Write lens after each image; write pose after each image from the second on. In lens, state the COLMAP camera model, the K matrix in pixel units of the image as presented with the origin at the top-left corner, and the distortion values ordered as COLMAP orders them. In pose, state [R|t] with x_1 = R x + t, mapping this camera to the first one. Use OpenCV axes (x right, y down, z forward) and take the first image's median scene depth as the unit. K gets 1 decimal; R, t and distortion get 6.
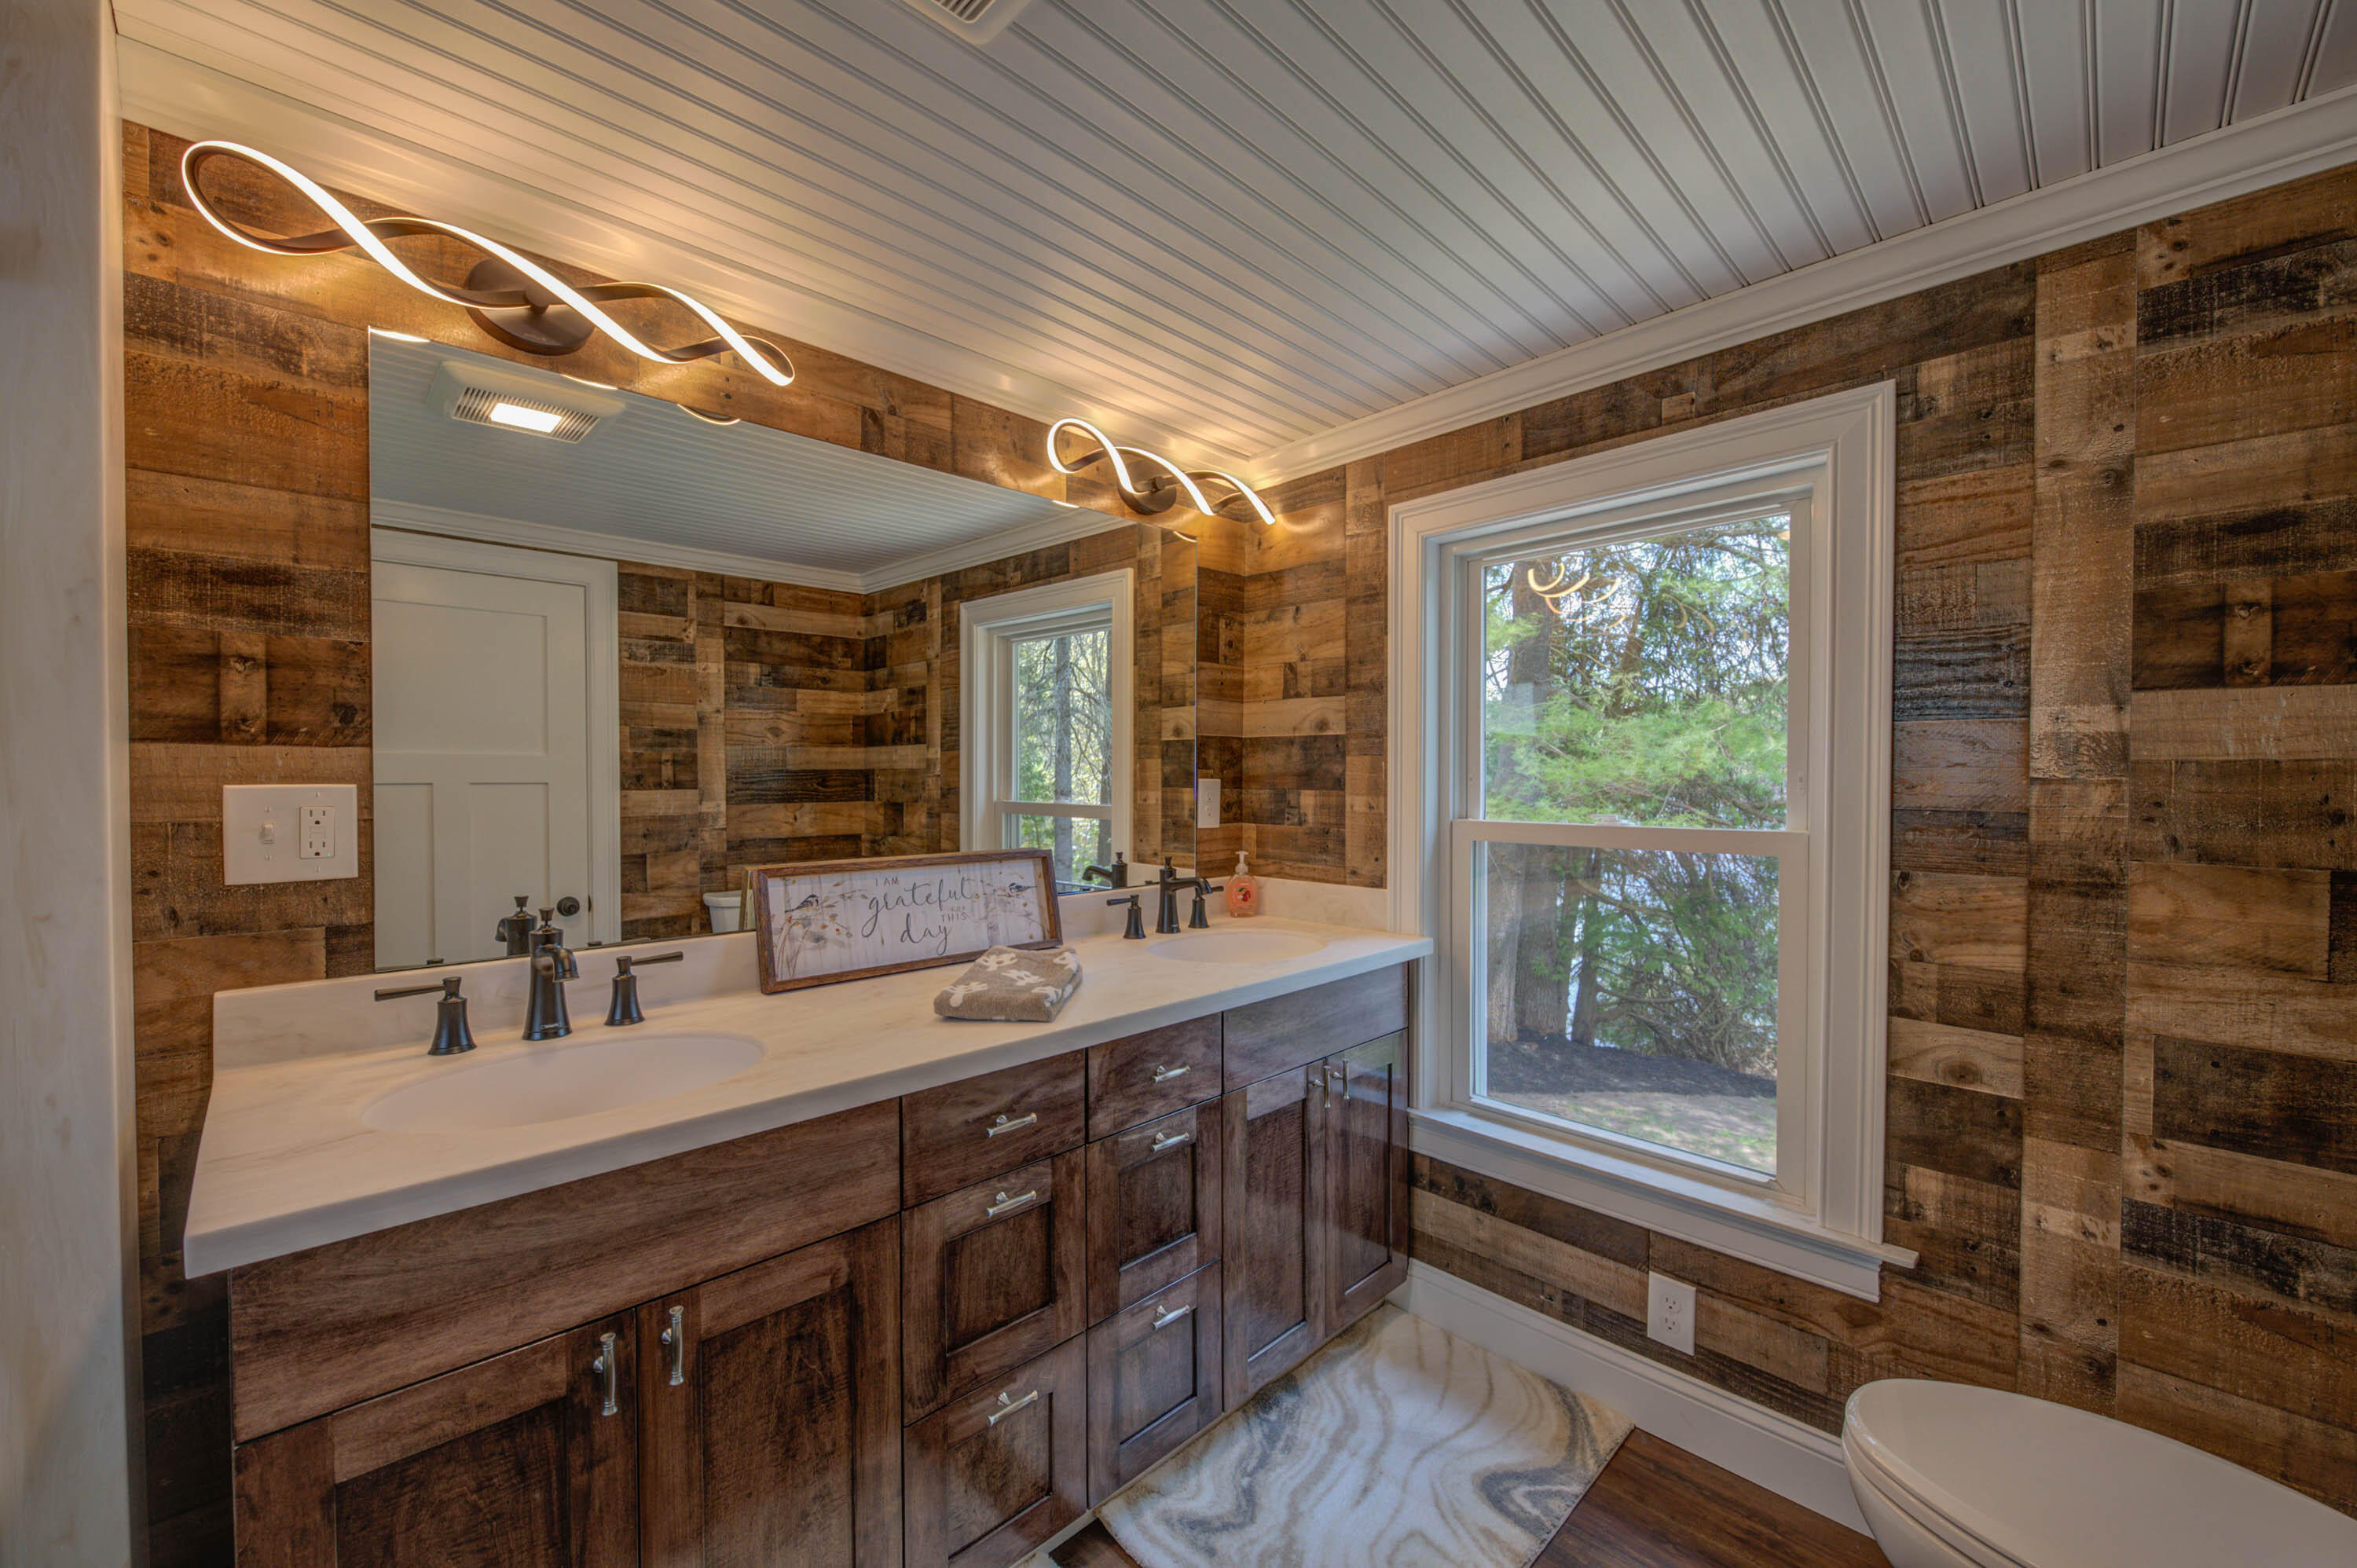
lens RADIAL K [[931.8, 0, 1171.3], [0, 931.8, 786.5], [0, 0, 1]] dist [0.002002, -0.003027]
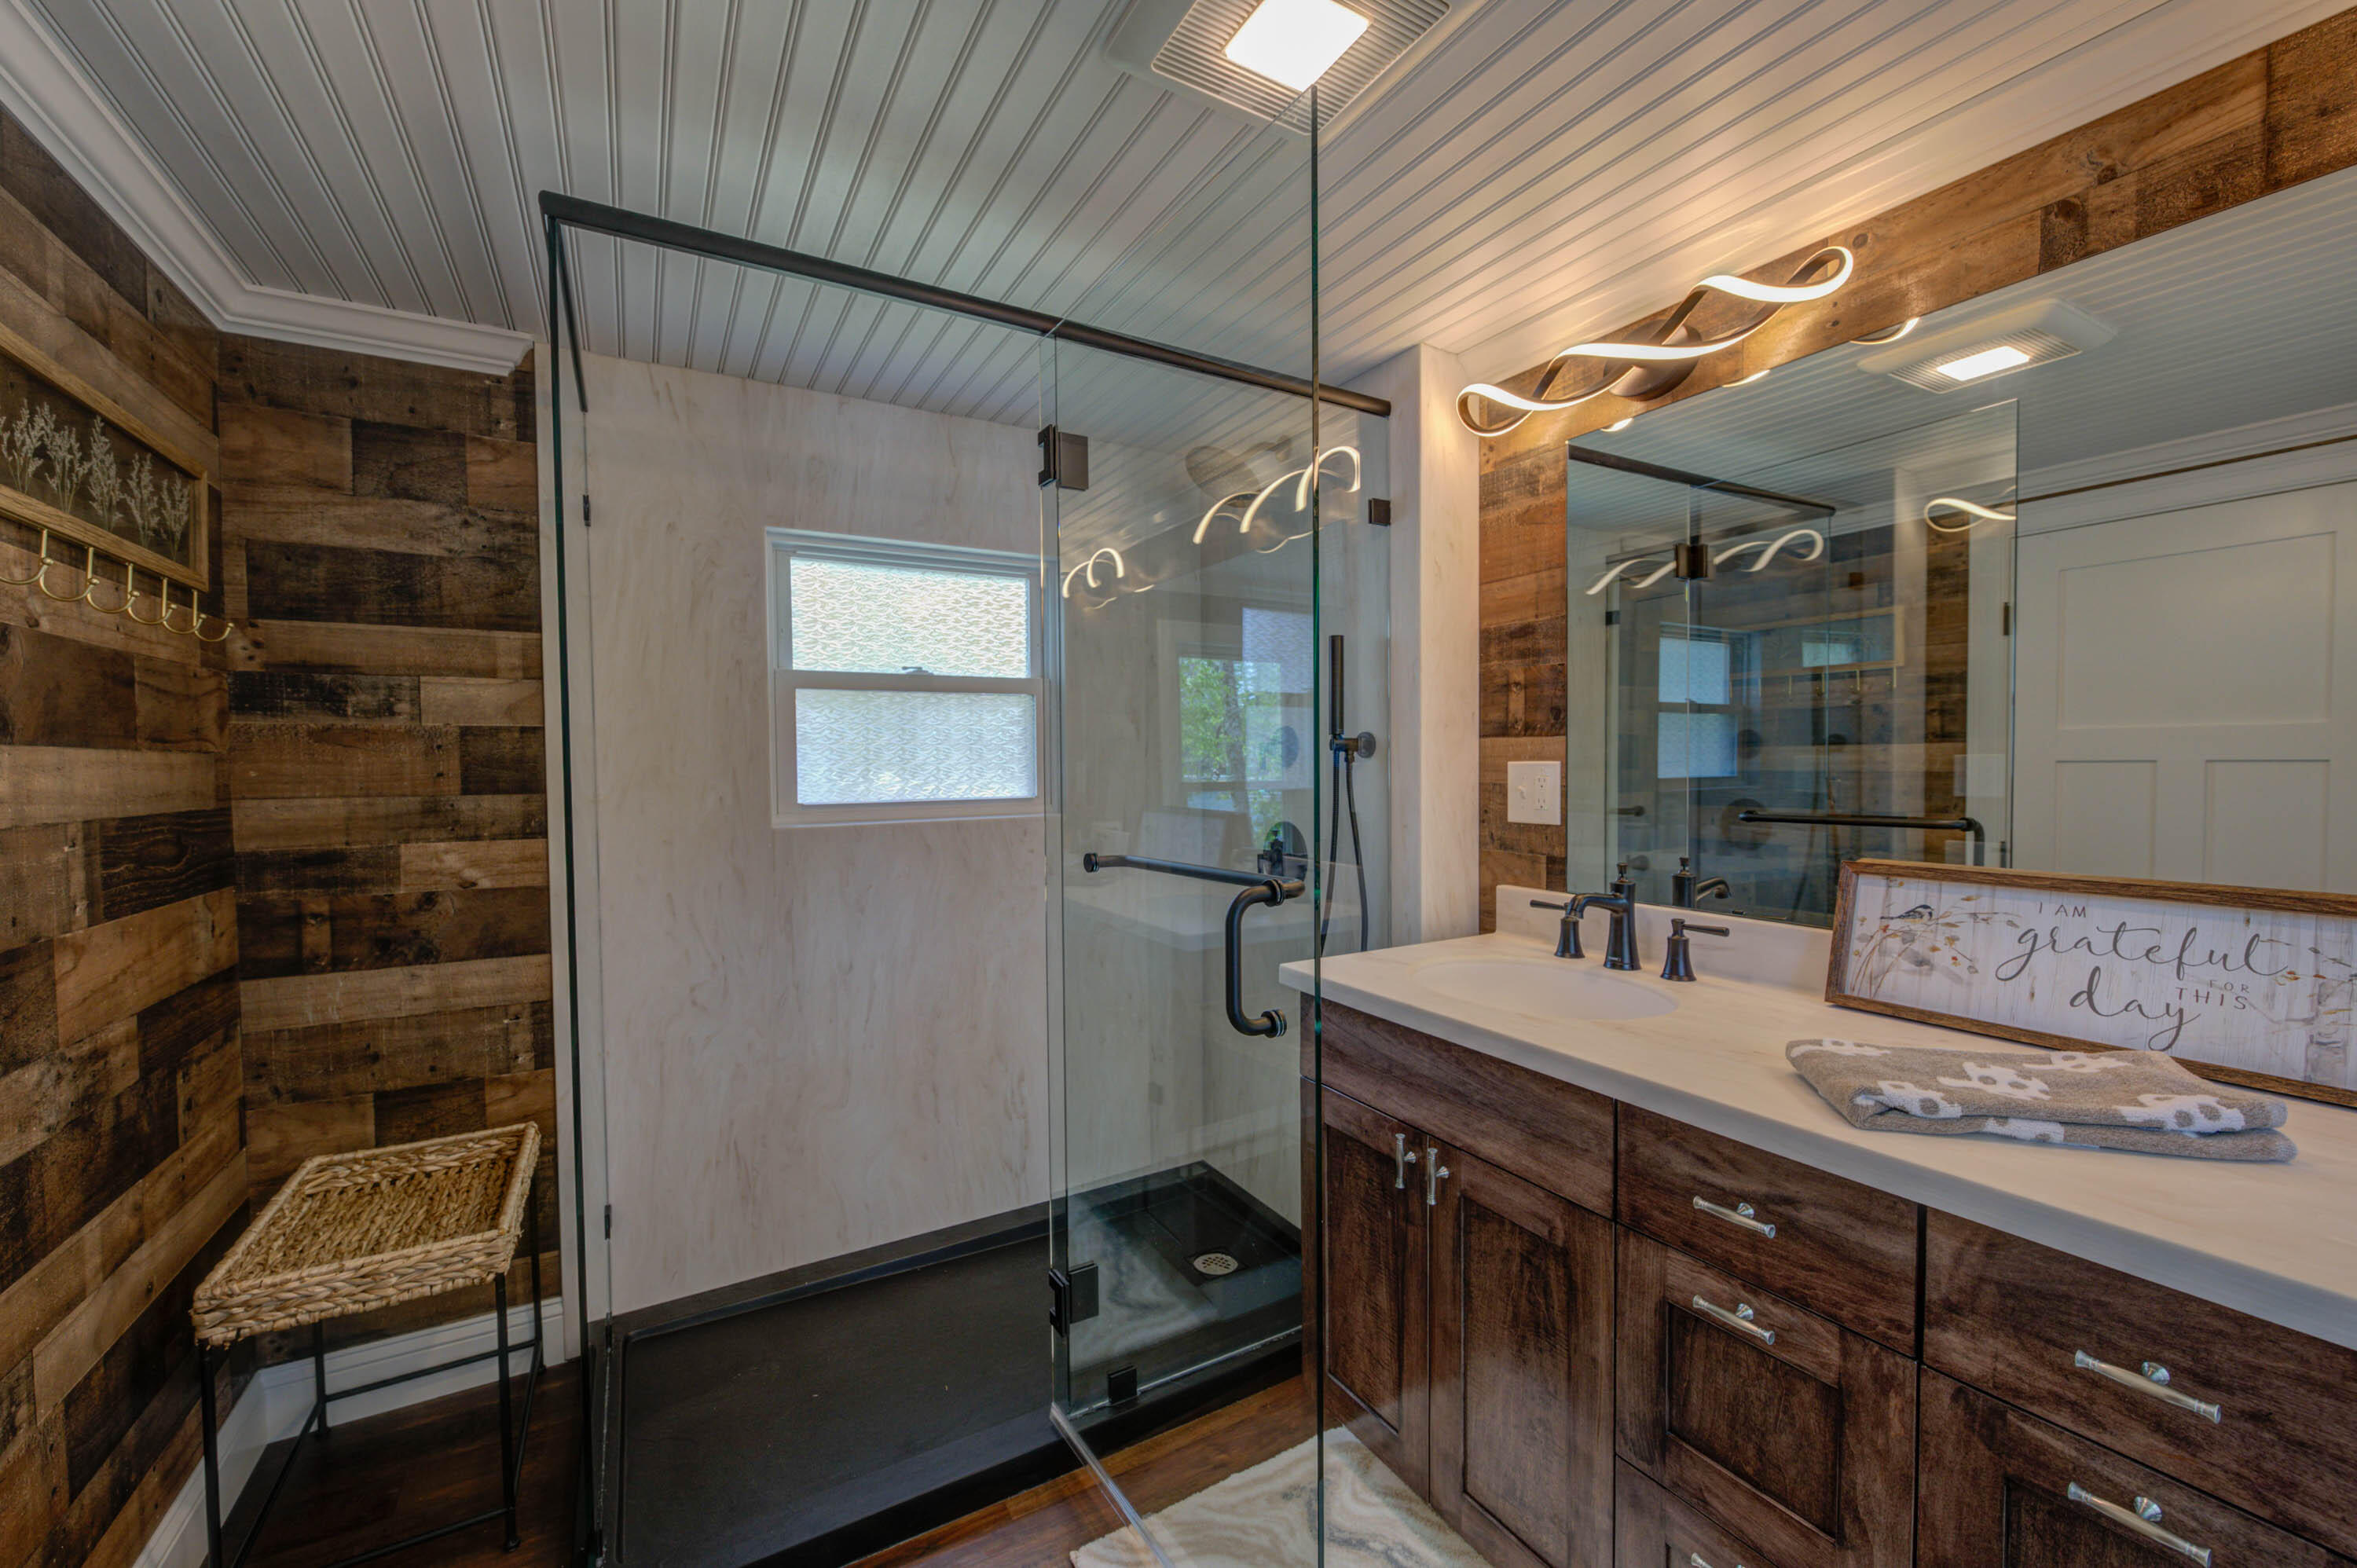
lens RADIAL K [[931.8, 0, 1176.9], [0, 931.8, 783.3], [0, 0, 1]] dist [0.002002, -0.003027]
pose [[-0.250798, 0.026396, -0.967679, 0.635141], [-0.001795, 0.999614, 0.027732, -0.006672], [0.968038, 0.008692, -0.250654, 0.720811]]
